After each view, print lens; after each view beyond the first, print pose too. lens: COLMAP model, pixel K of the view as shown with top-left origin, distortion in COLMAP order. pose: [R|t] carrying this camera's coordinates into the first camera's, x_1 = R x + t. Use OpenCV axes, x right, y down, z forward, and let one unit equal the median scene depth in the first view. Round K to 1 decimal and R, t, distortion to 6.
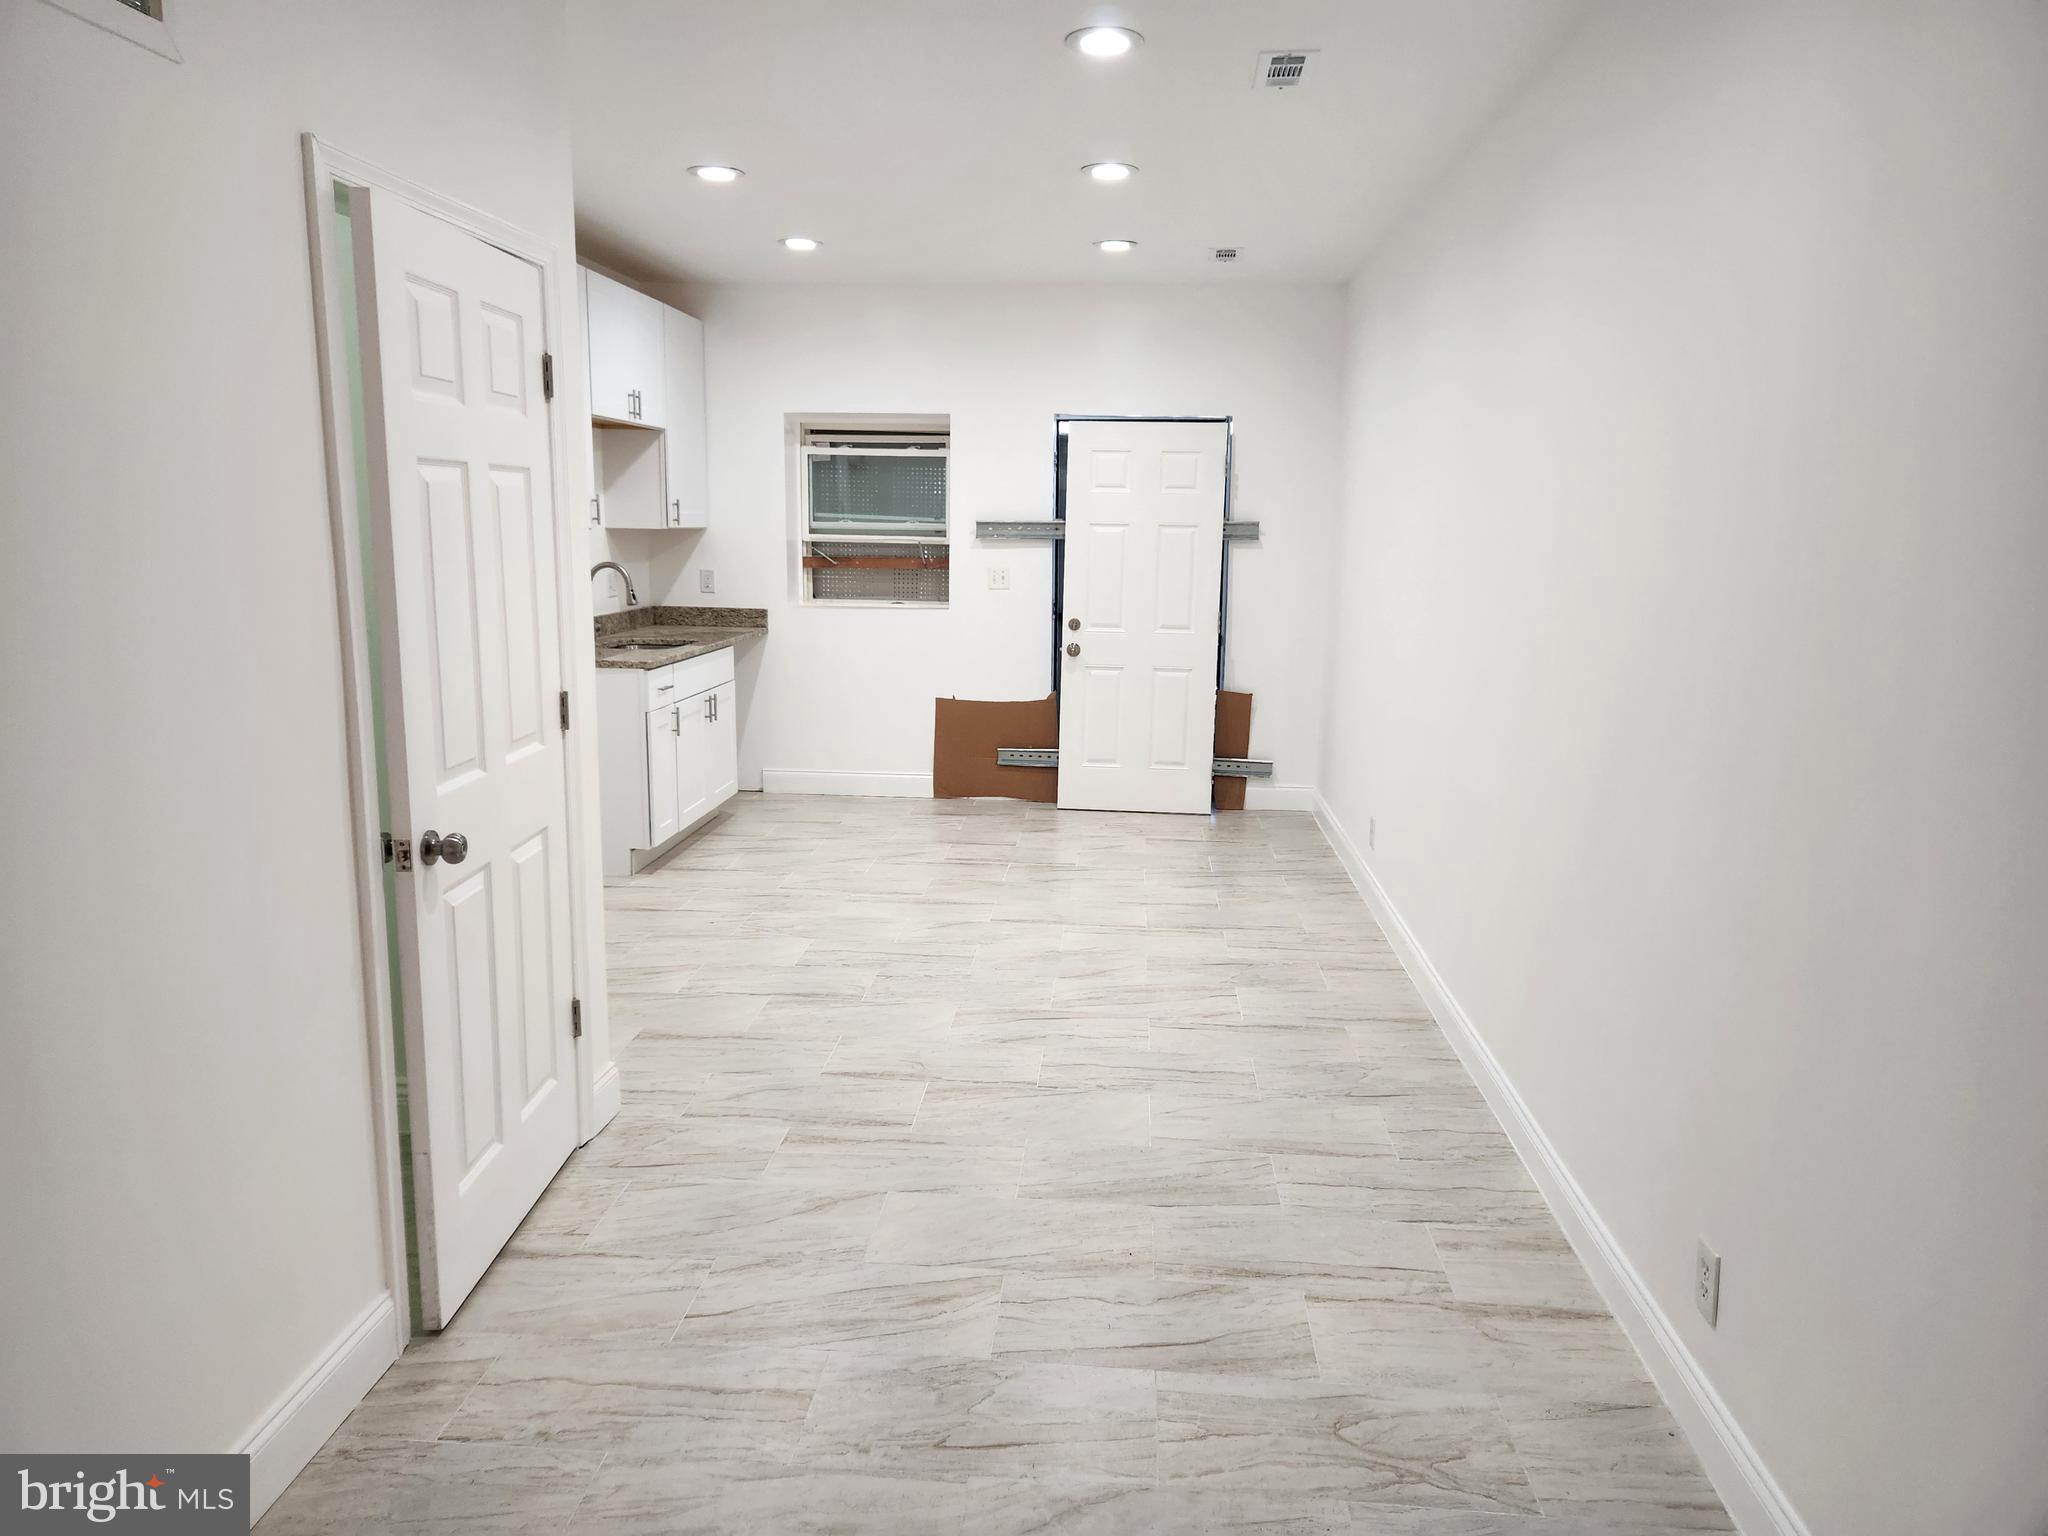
lens RADIAL K [[1386.4, 0, 1027.5], [0, 1386.4, 738.5], [0, 0, 1]] dist [0.031307, -0.026903]
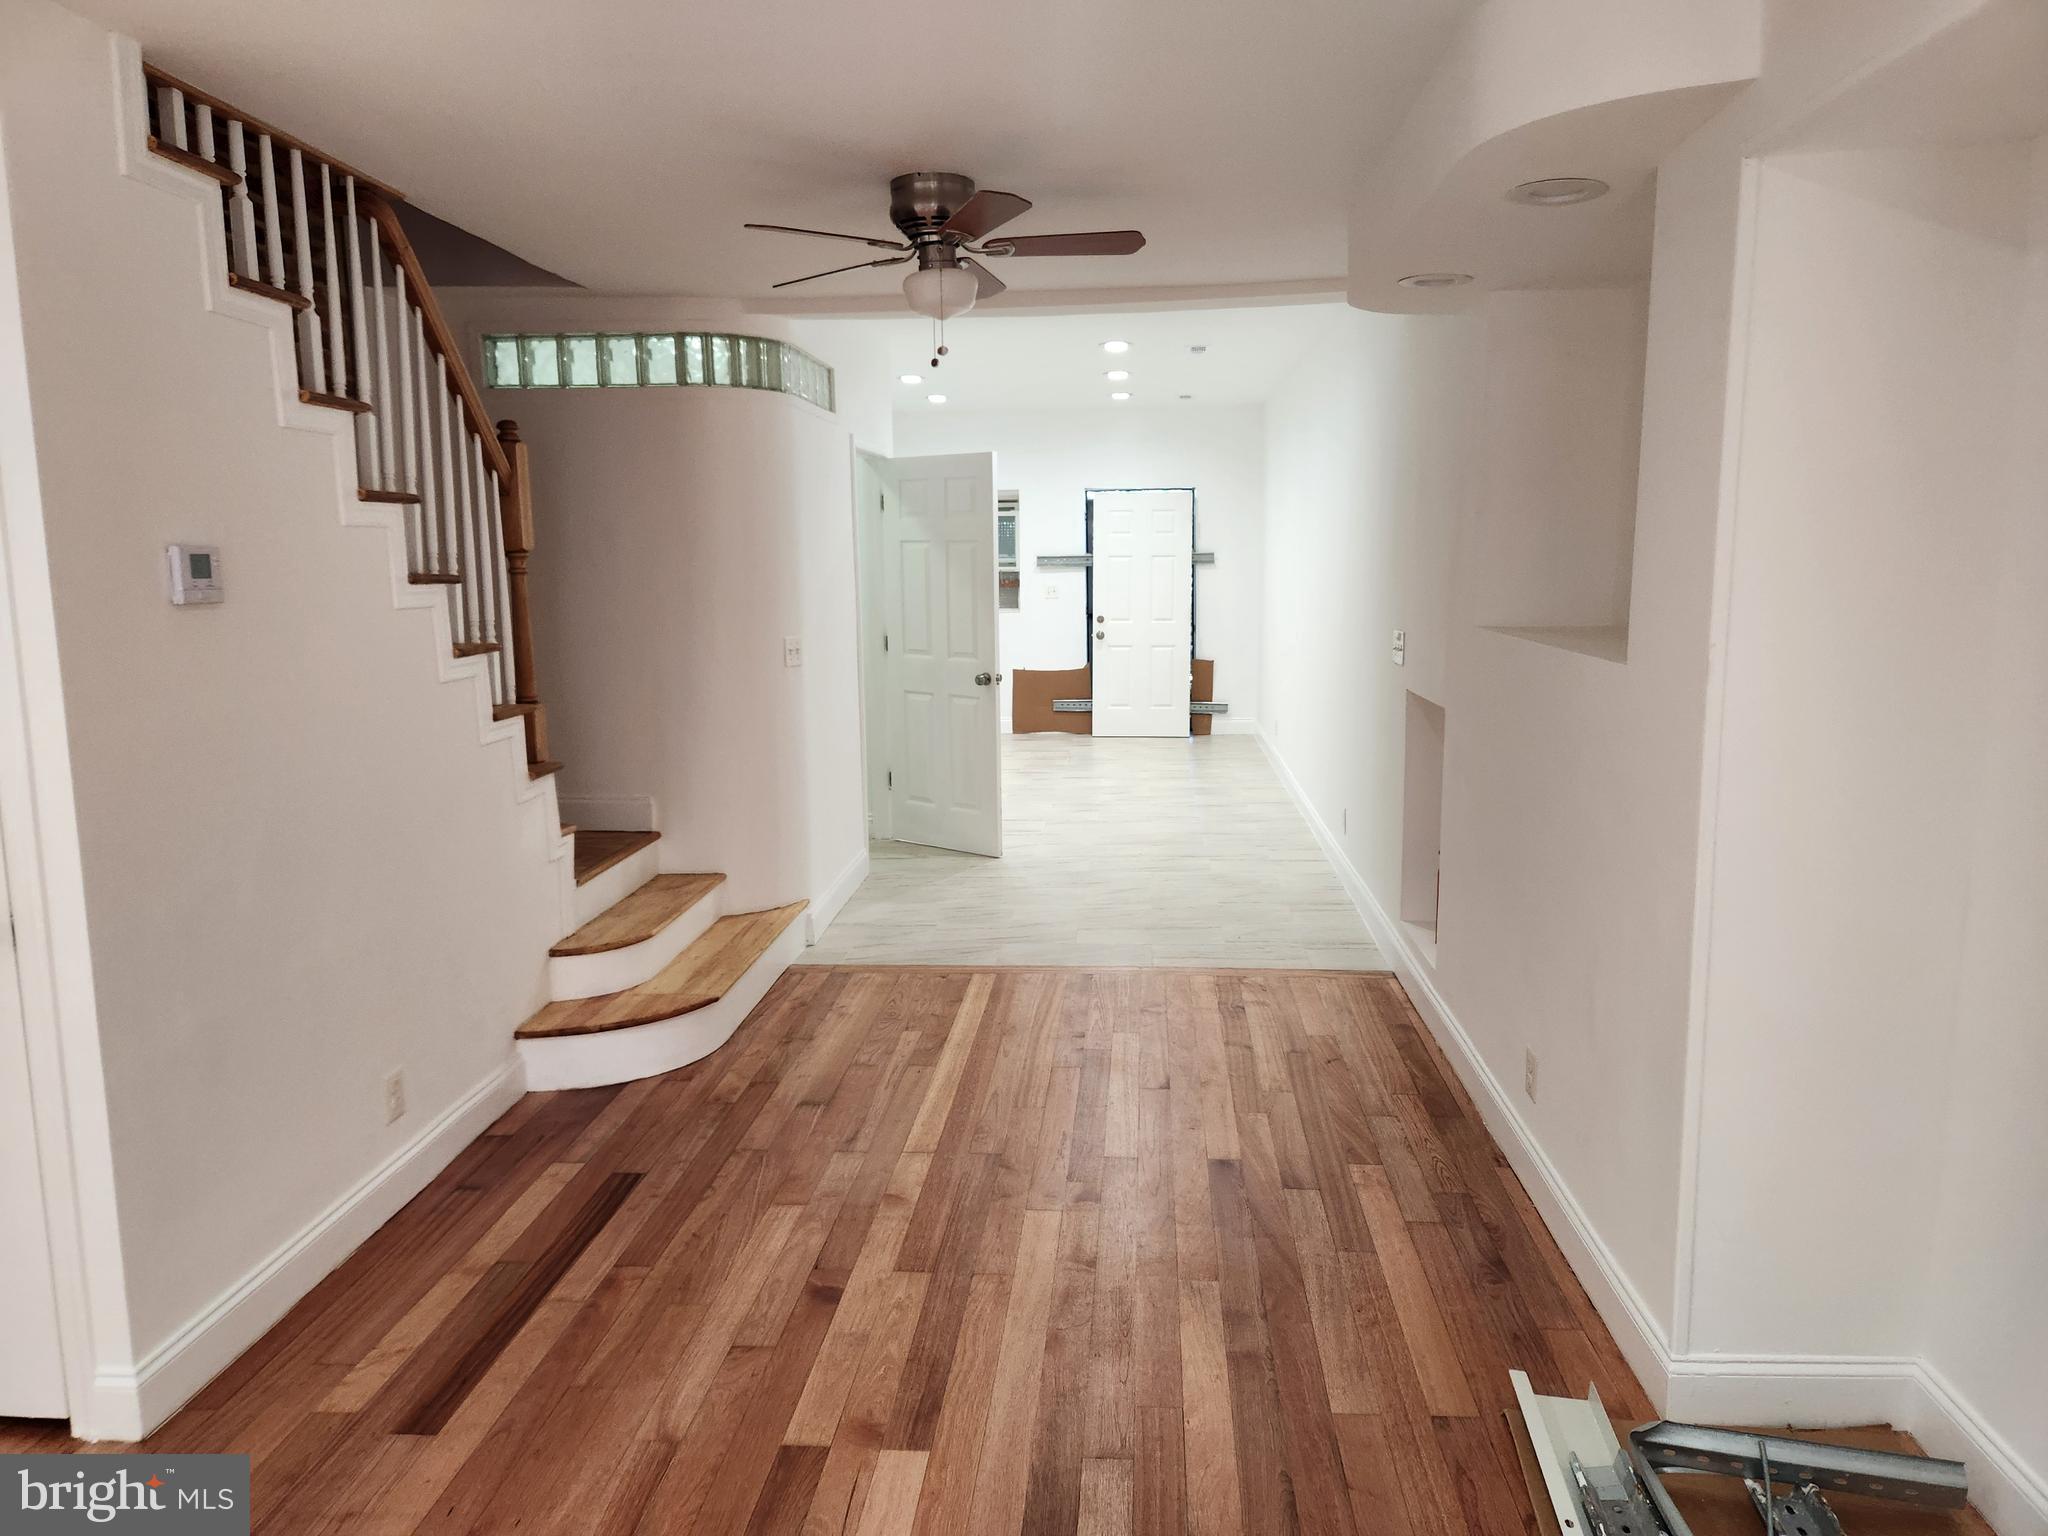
lens RADIAL K [[1386.4, 0, 1027.5], [0, 1386.4, 738.5], [0, 0, 1]] dist [0.031307, -0.026903]
pose [[0.999687, -0.023788, -0.007709, -0.040176], [0.023607, 0.999461, -0.022793, 0.087157], [0.008247, 0.022604, 0.999710, -0.578021]]
